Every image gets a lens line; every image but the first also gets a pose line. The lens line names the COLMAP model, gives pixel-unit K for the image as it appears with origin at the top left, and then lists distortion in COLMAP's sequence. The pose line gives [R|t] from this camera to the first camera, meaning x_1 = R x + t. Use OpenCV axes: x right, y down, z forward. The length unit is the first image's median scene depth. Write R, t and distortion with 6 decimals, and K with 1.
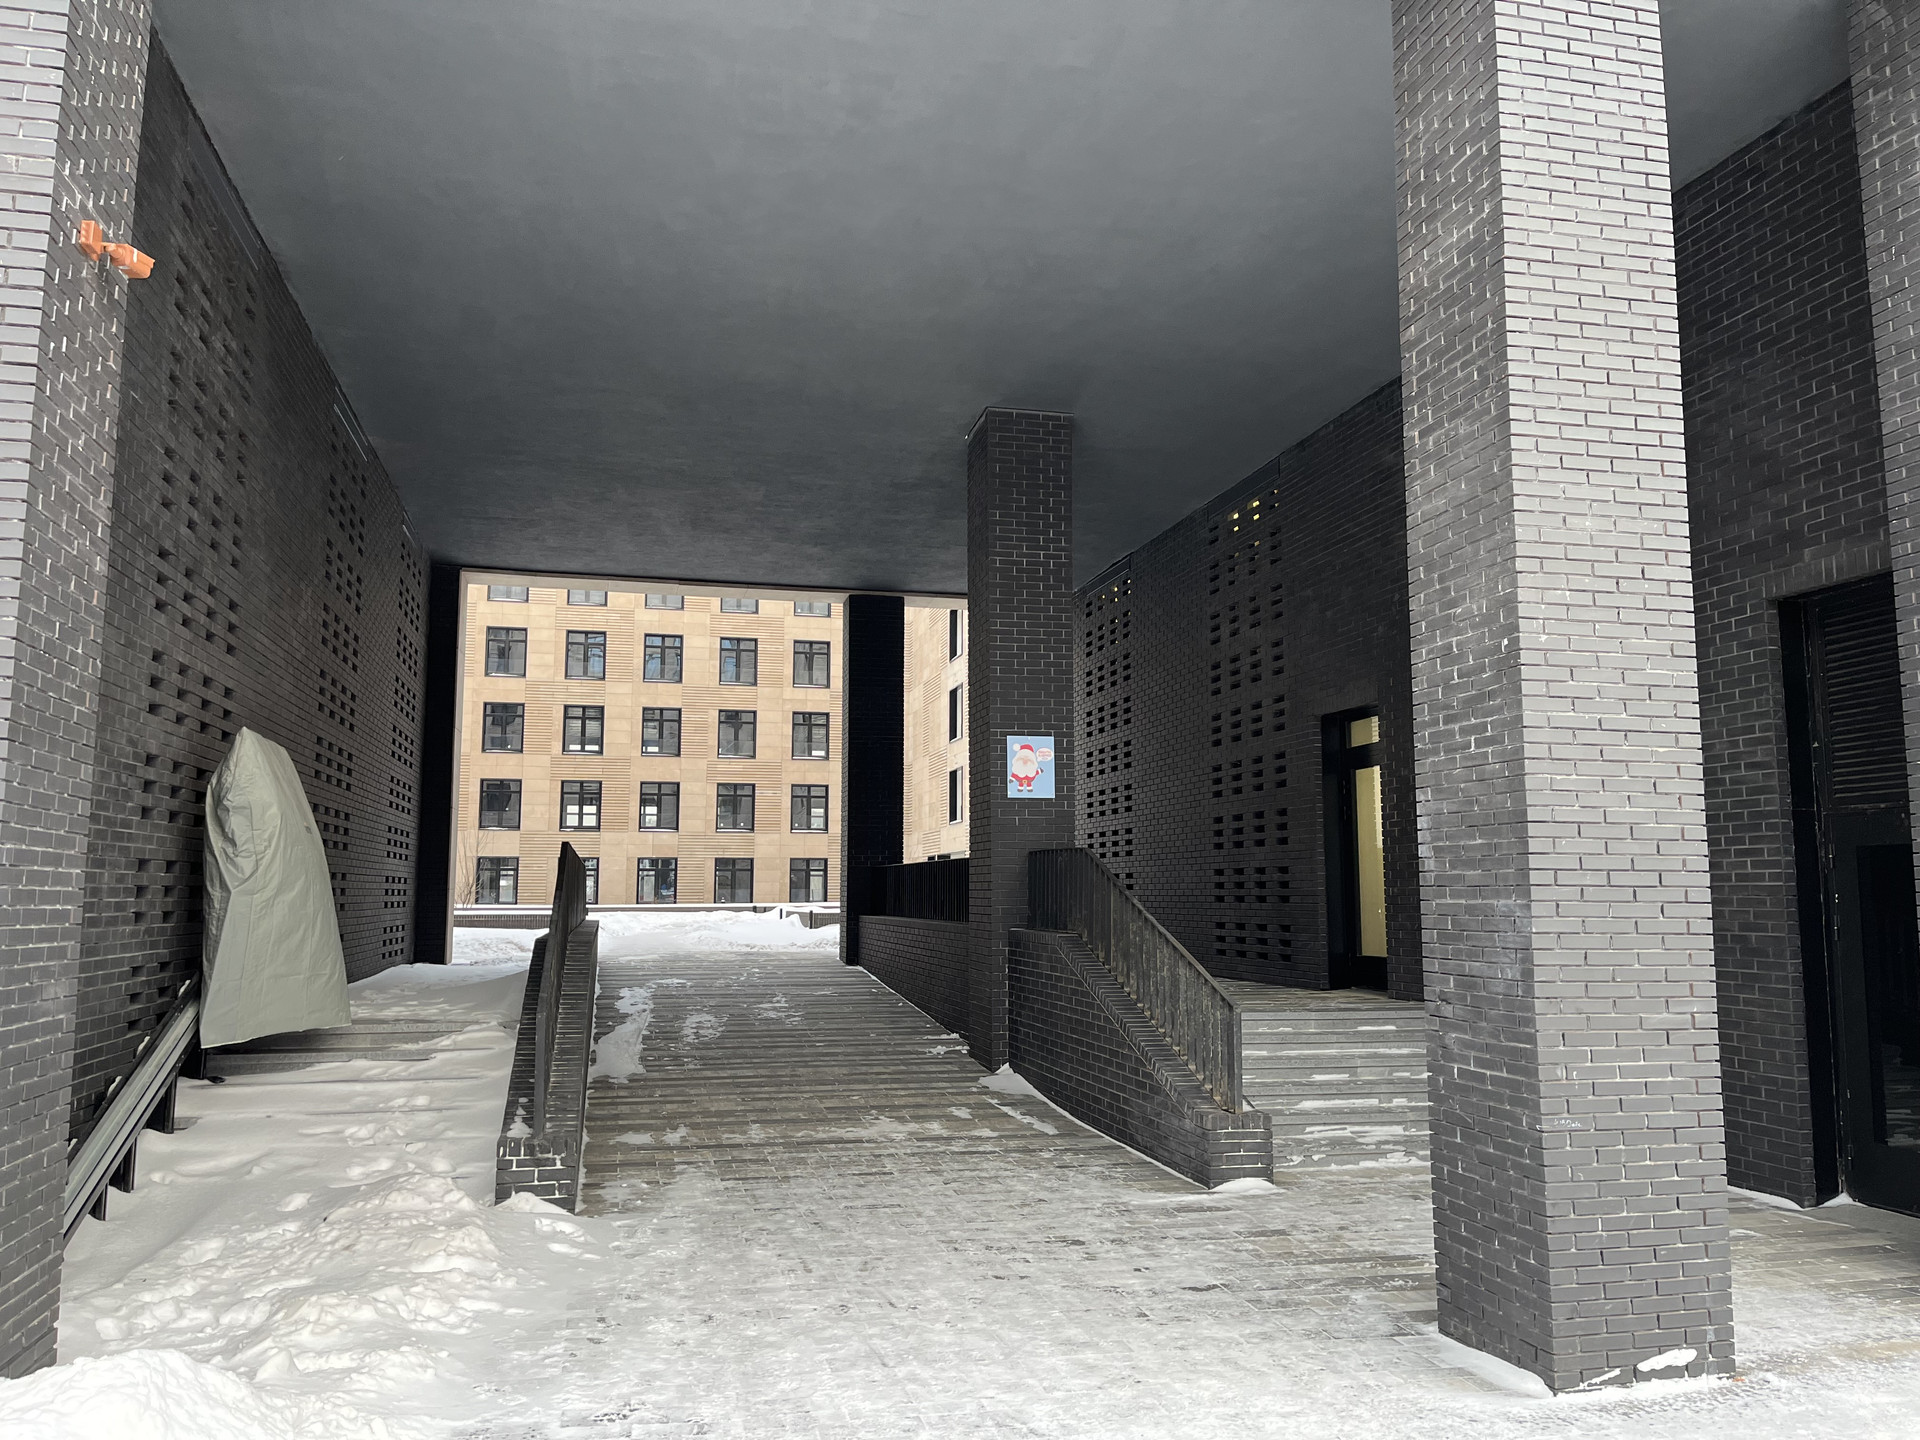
lens RADIAL K [[1441.7, 0, 963.8], [0, 1441.7, 719.8], [0, 0, 1]] dist [0.071976, -0.094289]
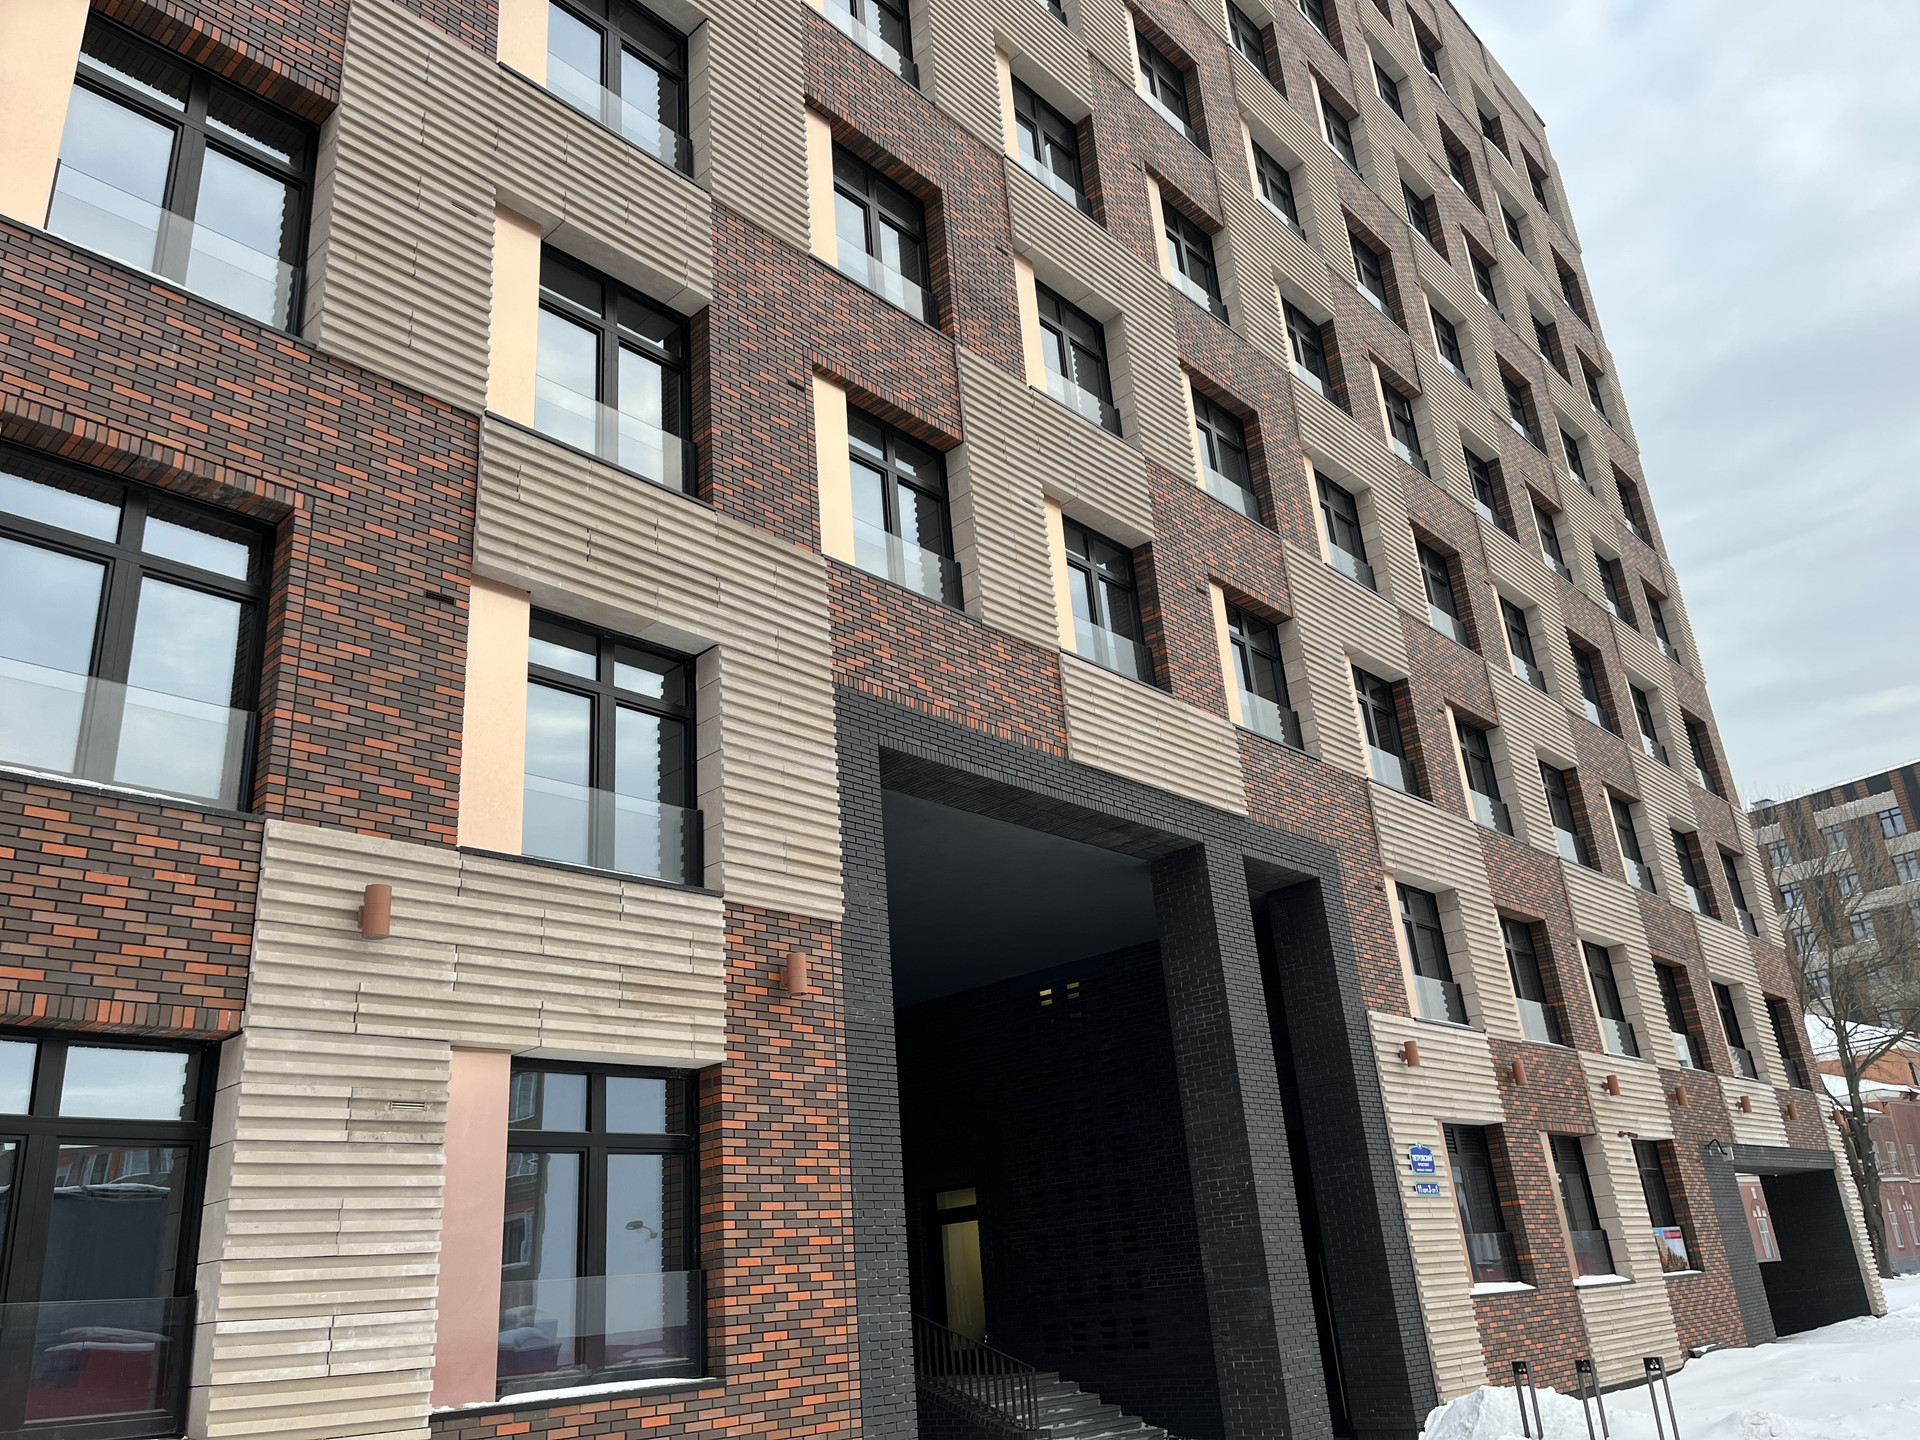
lens RADIAL K [[1441.7, 0, 963.8], [0, 1441.7, 719.8], [0, 0, 1]] dist [0.071976, -0.094289]
pose [[0.829976, 0.147947, 0.537821, -1.521155], [0.009595, 0.960255, -0.278958, -0.123148], [-0.557717, 0.236689, 0.795569, -0.969439]]
